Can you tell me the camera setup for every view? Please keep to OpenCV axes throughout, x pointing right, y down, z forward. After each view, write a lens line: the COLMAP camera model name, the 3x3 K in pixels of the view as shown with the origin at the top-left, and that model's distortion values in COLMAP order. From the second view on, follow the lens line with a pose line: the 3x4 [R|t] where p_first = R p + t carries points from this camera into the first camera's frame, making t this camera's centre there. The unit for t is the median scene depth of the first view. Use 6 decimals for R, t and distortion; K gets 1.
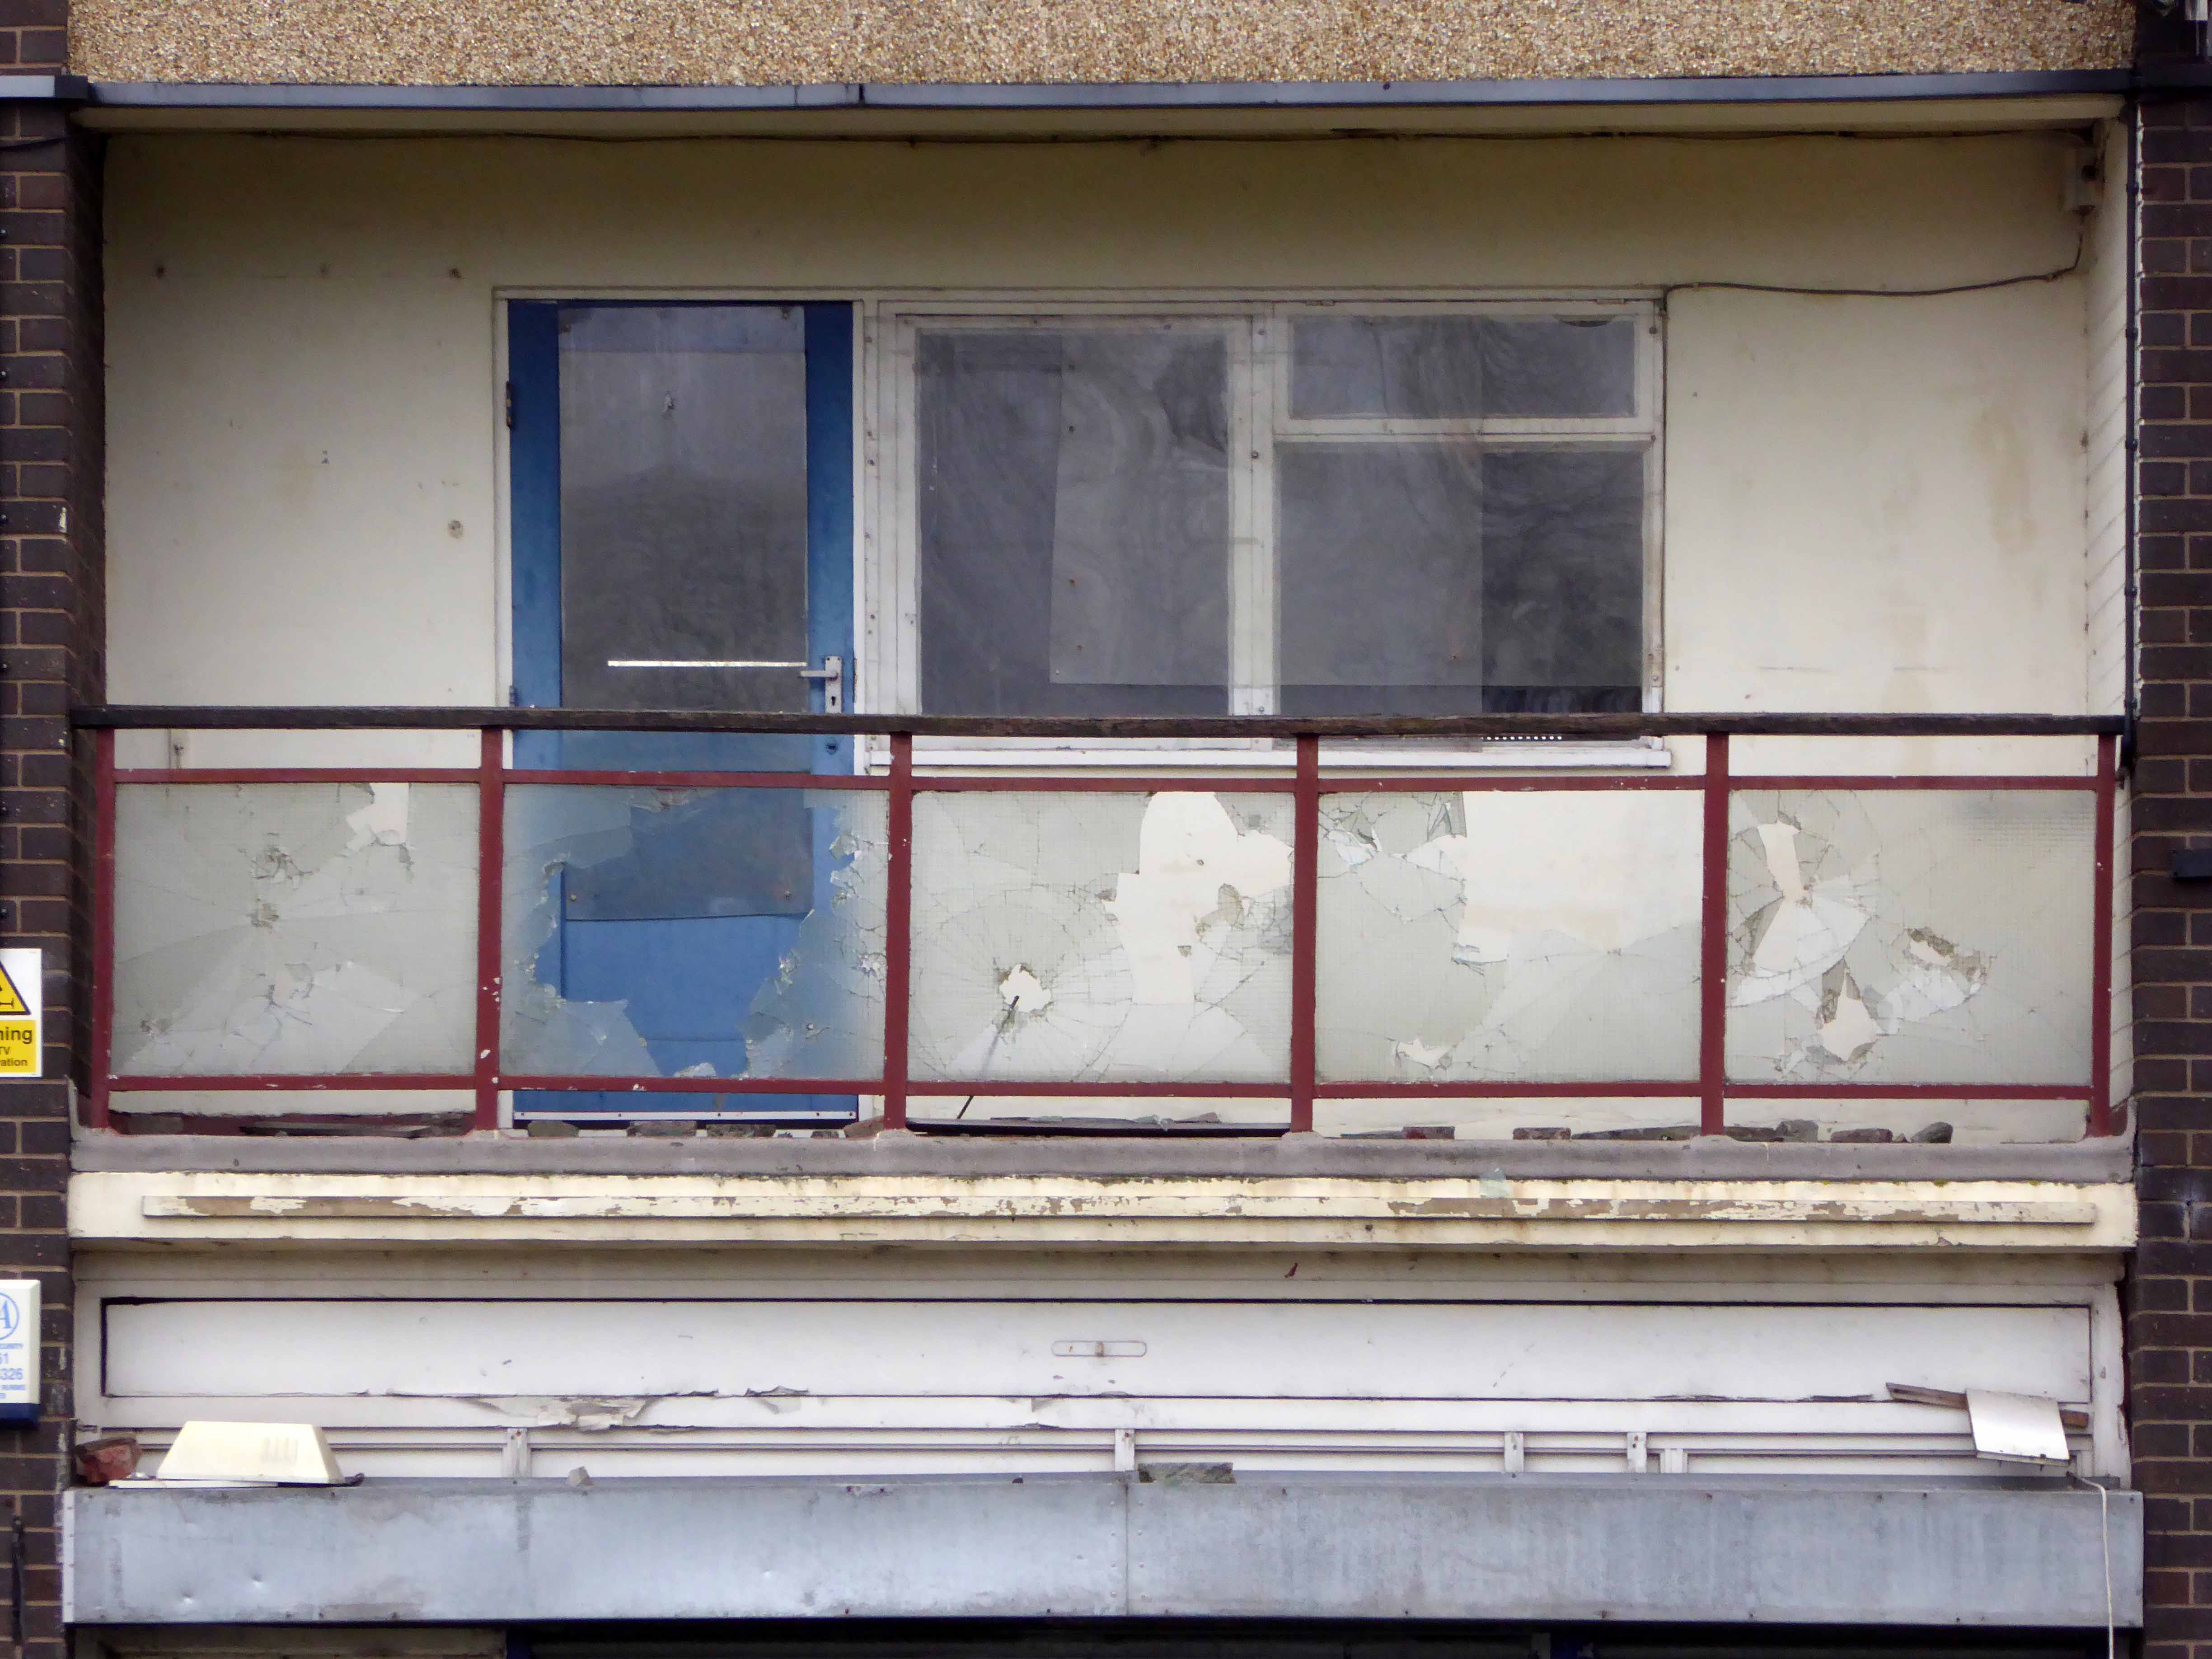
lens RADIAL K [[11649.6, 0, 1082.8], [0, 11649.6, 989.4], [0, 0, 1]] dist [0.790814, 0.000000]
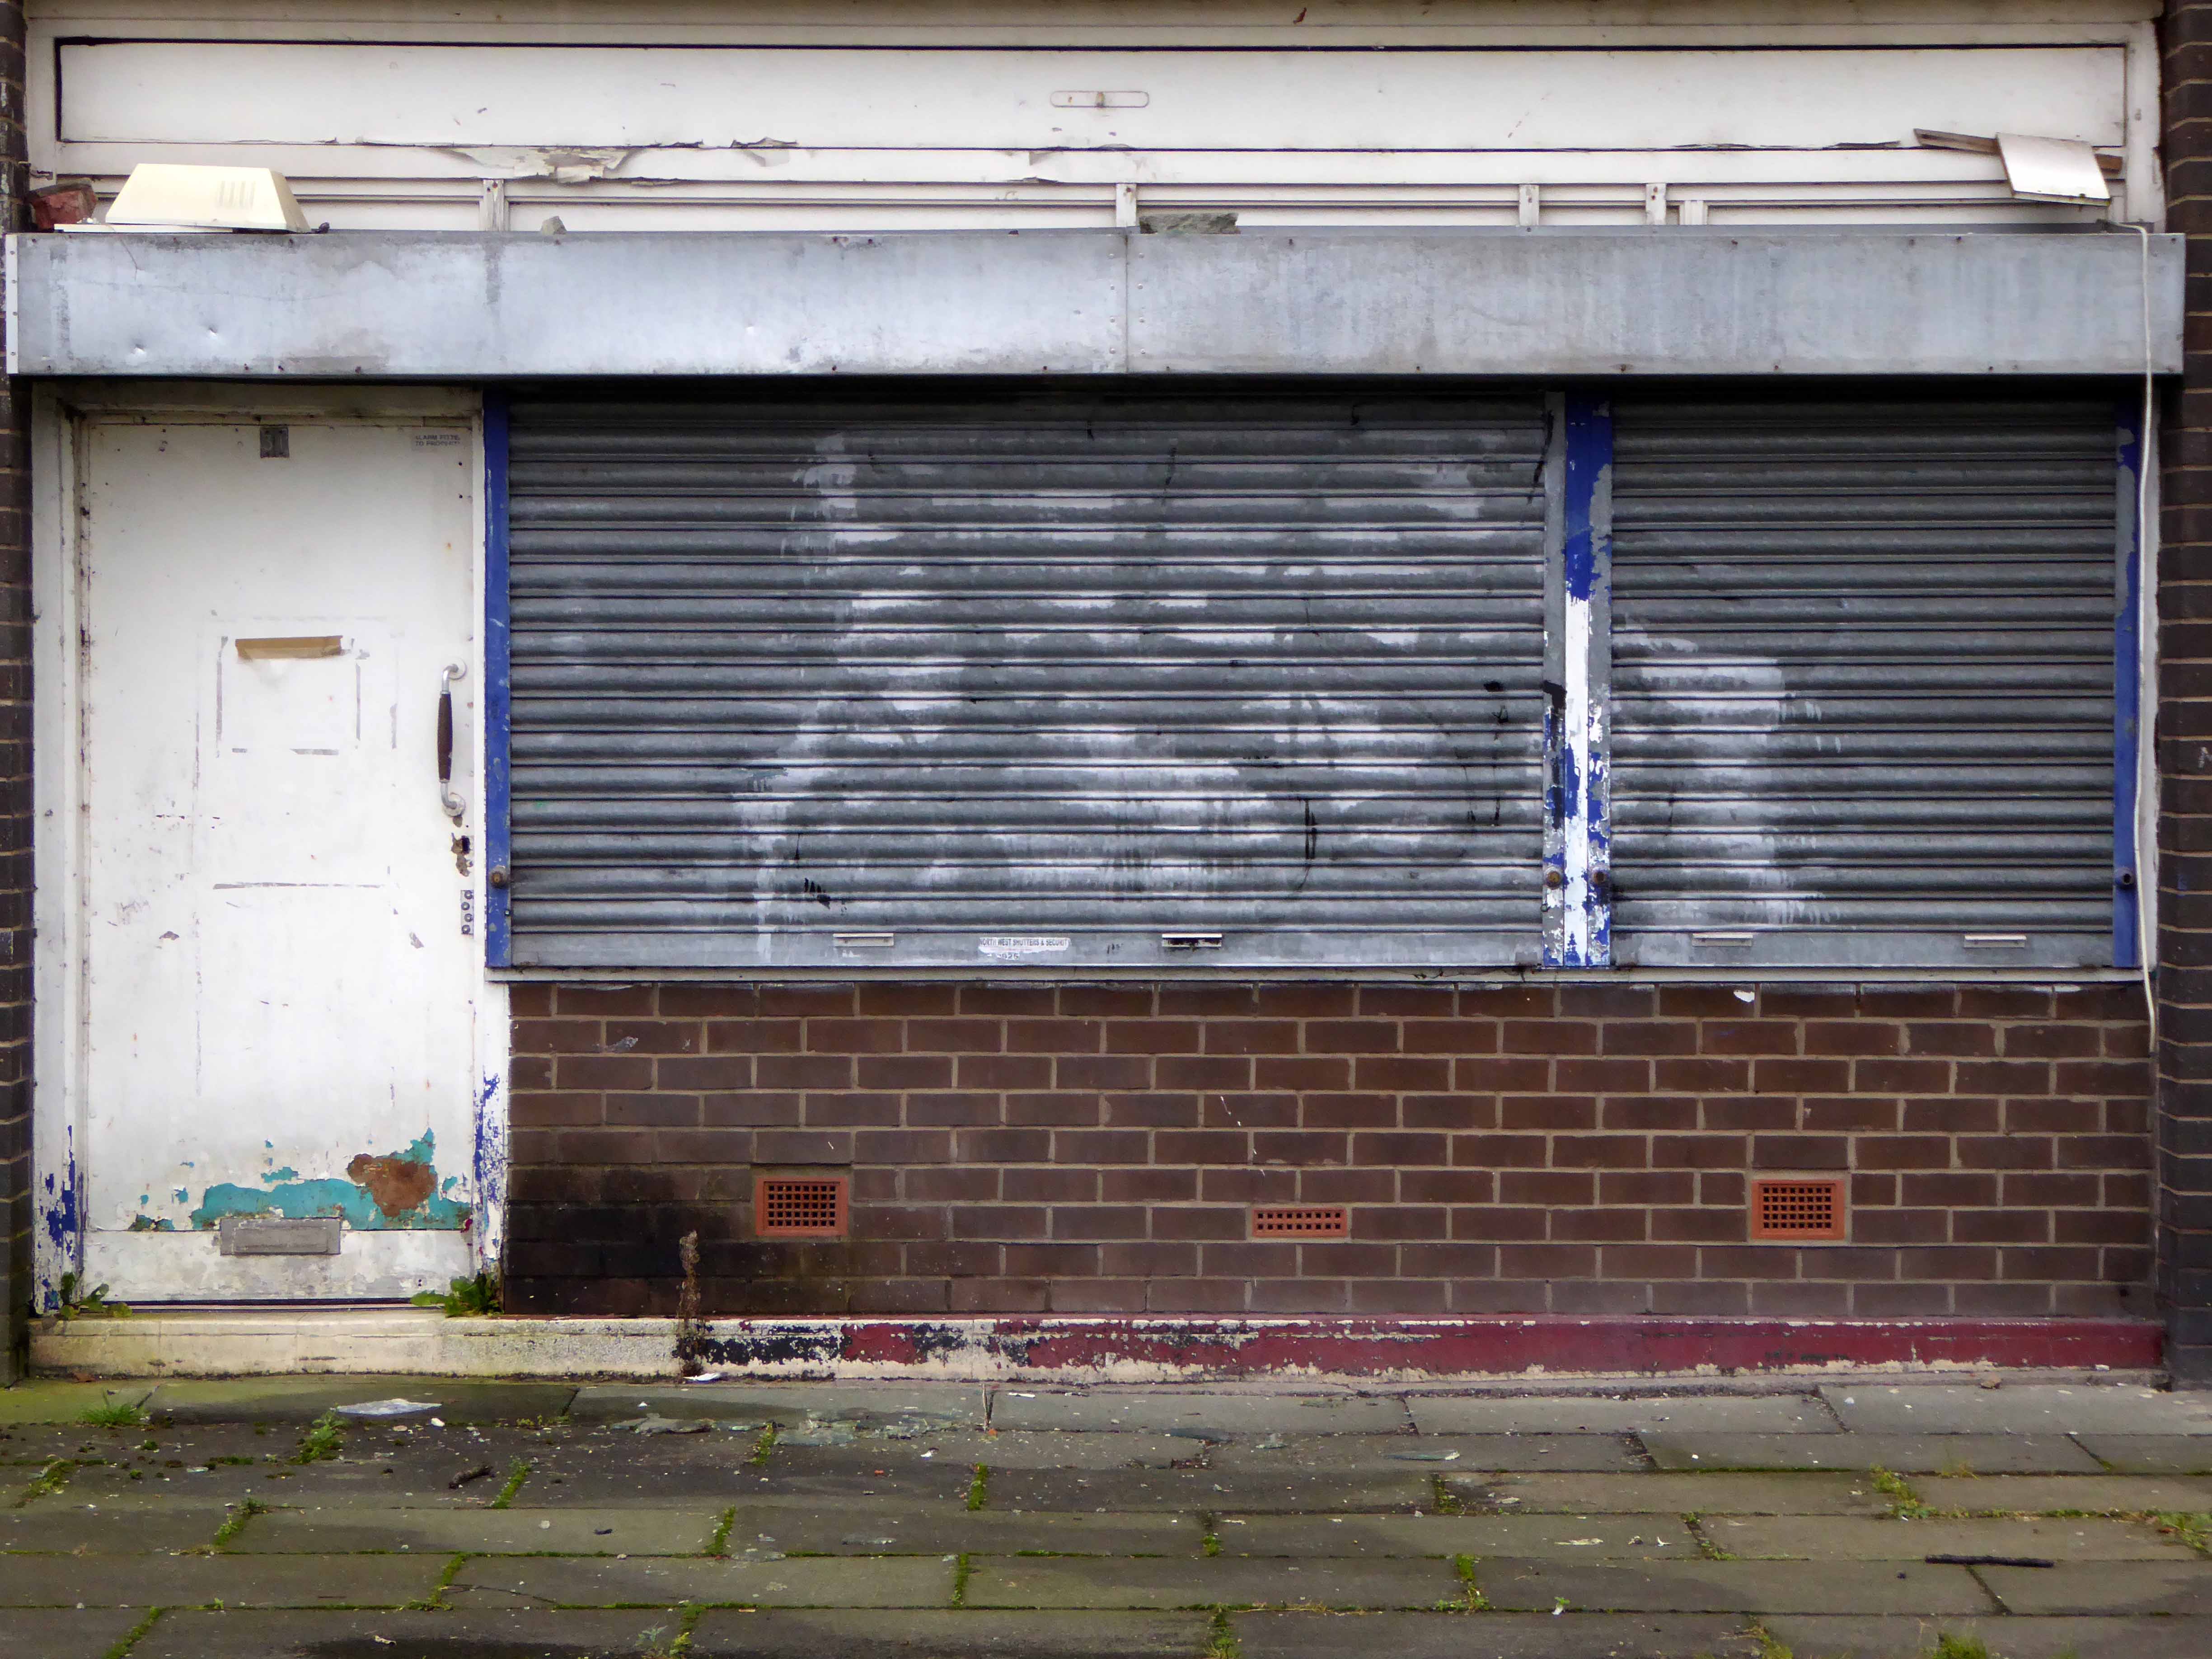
lens RADIAL K [[6332.3, 0, 1142.7], [0, 6332.3, 914.2], [0, 0, 1]] dist [0.600476, 0.000000]
pose [[0.999952, -0.004692, -0.008578, 0.009222], [0.005580, 0.994286, 0.106606, 0.041611], [0.008029, -0.106649, 0.994264, 0.469273]]
